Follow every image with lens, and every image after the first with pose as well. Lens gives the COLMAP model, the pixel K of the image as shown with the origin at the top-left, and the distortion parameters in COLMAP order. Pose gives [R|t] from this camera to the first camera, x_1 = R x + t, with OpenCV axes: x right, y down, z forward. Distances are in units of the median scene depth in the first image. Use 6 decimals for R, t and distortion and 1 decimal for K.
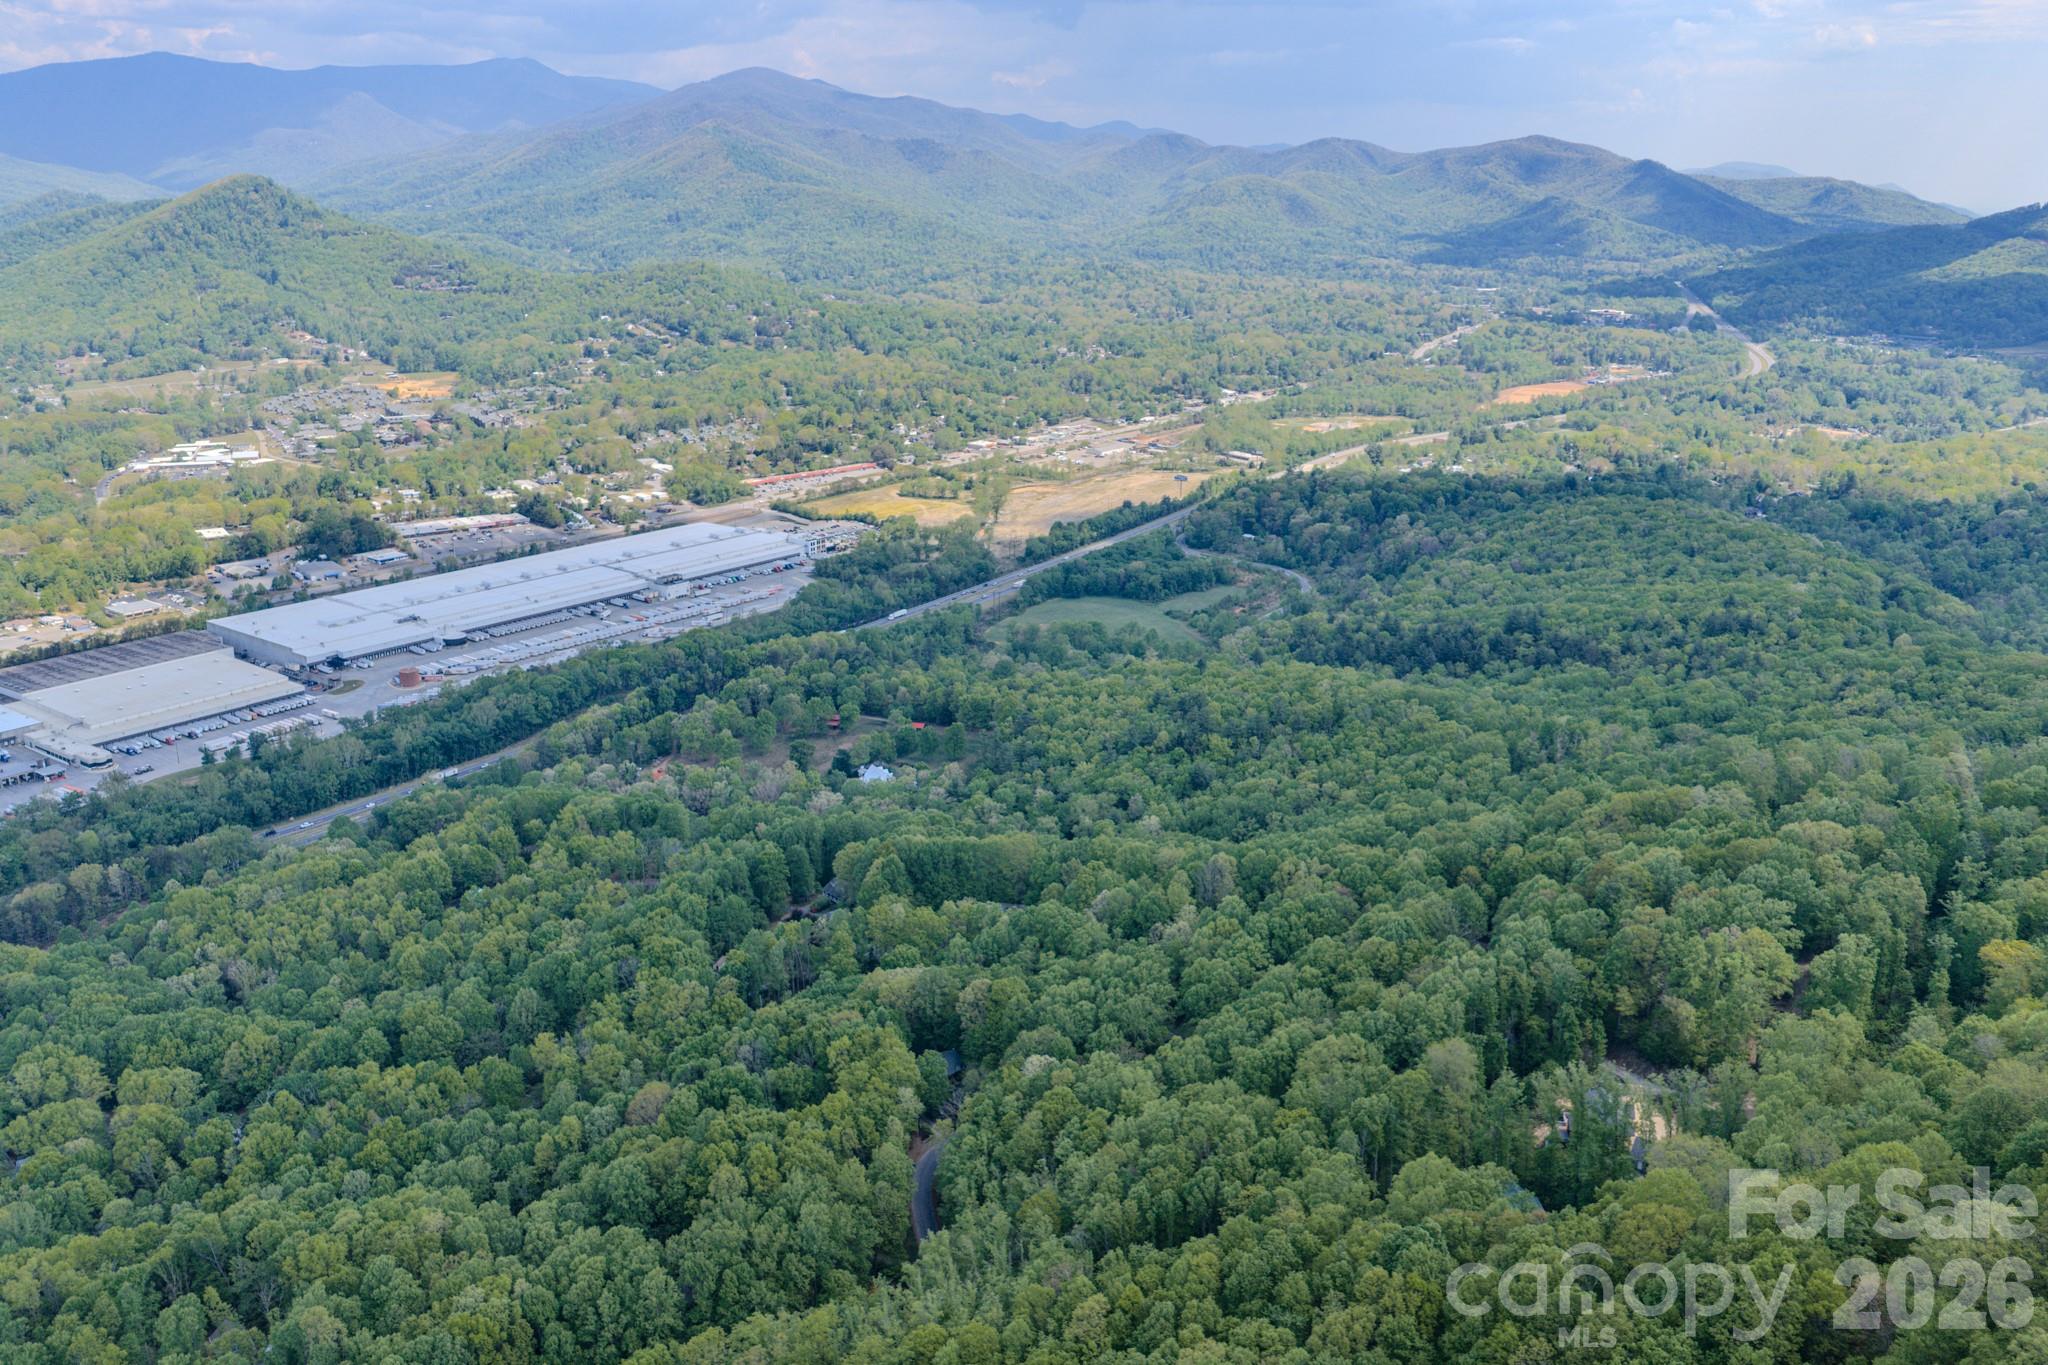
lens RADIAL K [[1693.6, 0, 1024.2], [0, 1693.6, 682.9], [0, 0, 1]] dist [0.019053, -0.030497]
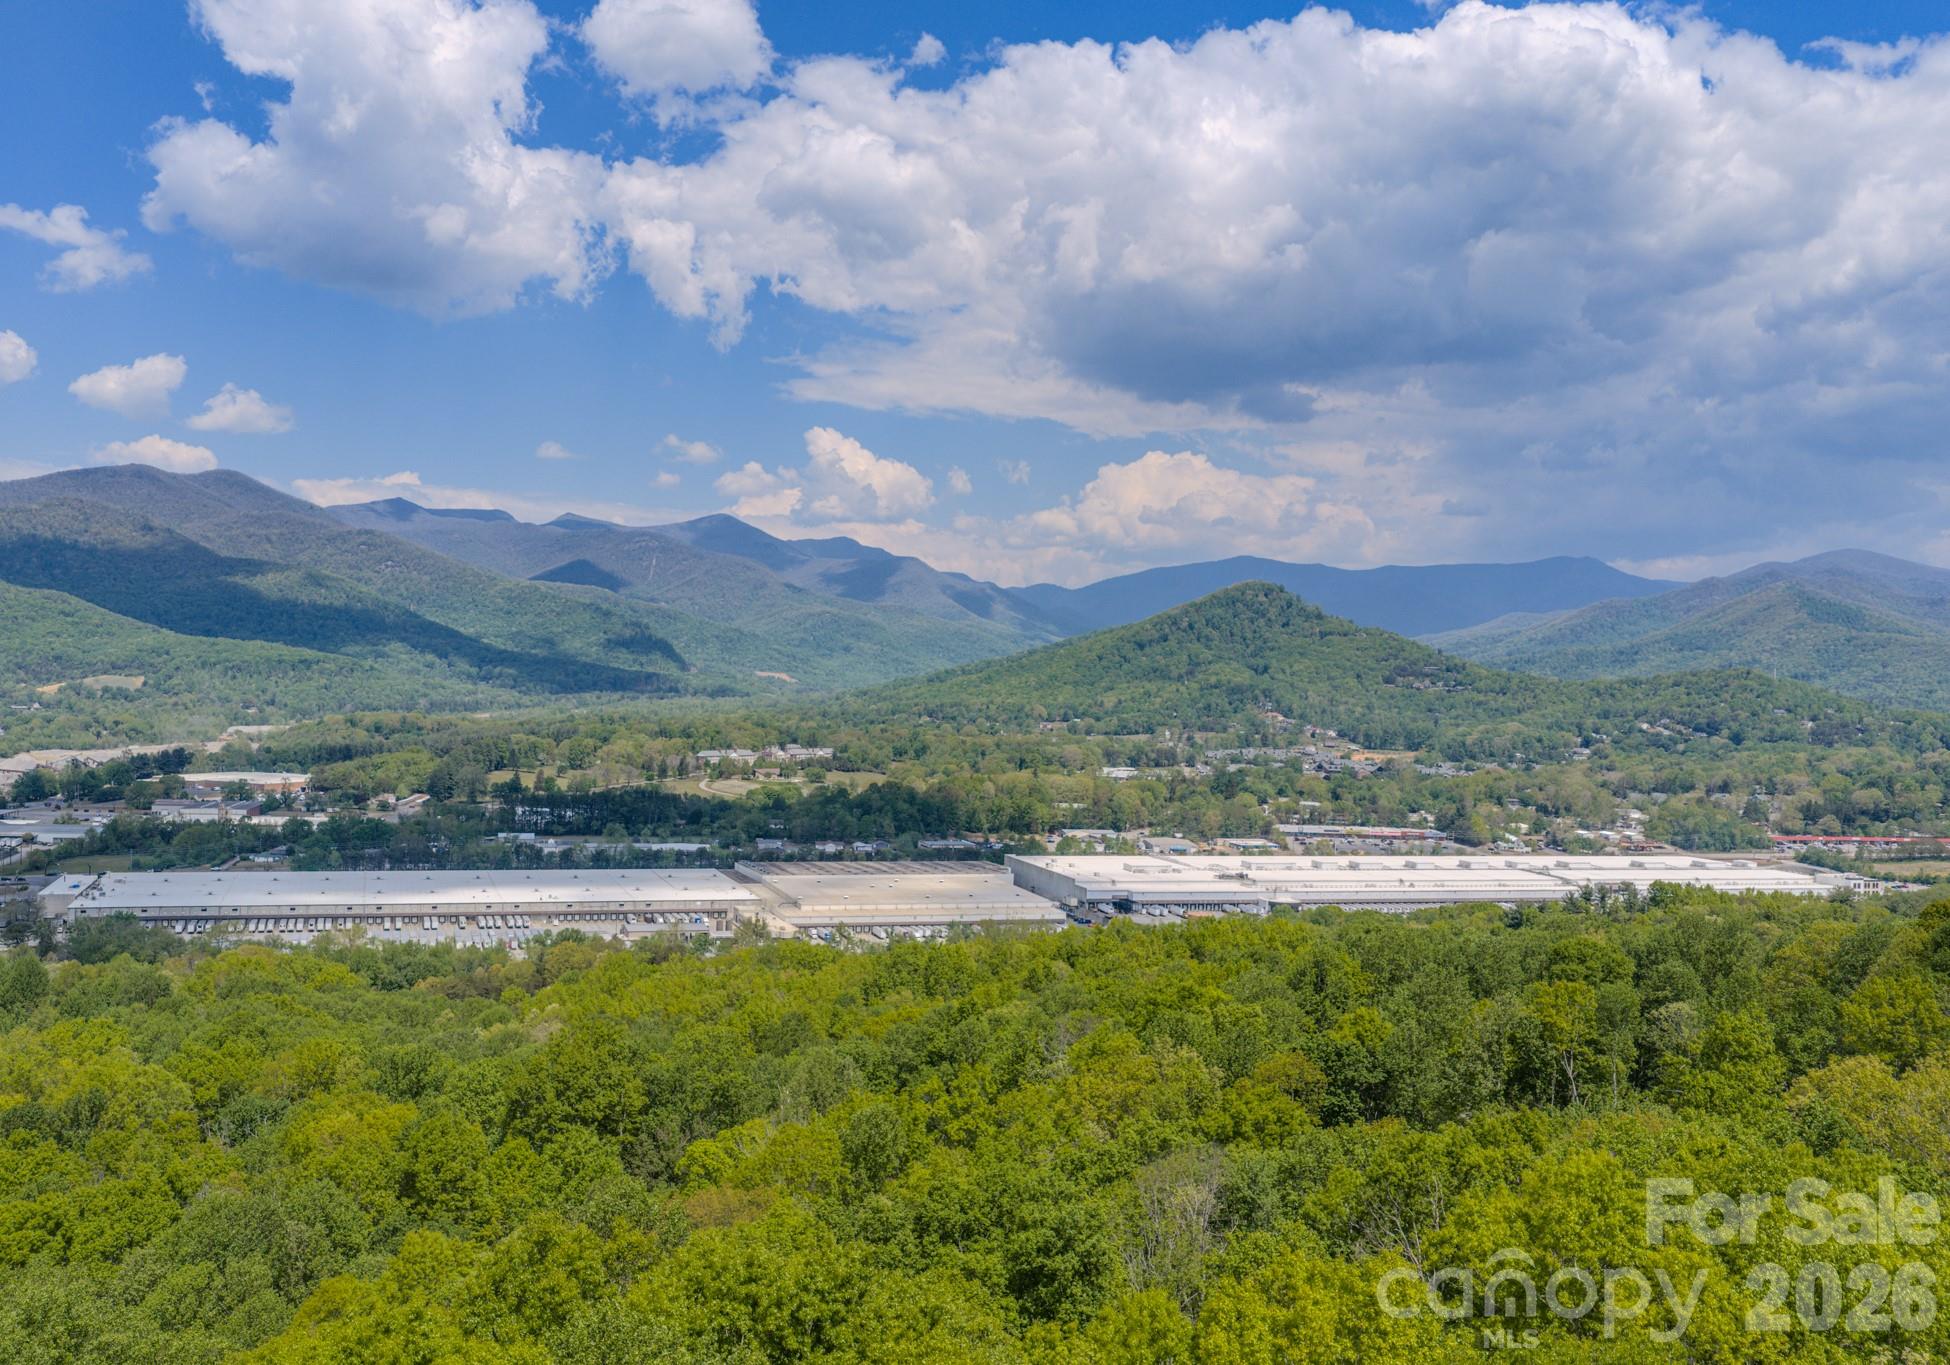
lens RADIAL K [[1719.1, 0, 975.7], [0, 1719.1, 682.8], [0, 0, 1]] dist [0.007406, -0.007213]
pose [[0.813319, 0.011851, -0.581698, -0.009667], [-0.195748, 0.947082, -0.254397, 0.047982], [0.547901, 0.320772, 0.772599, 0.166651]]
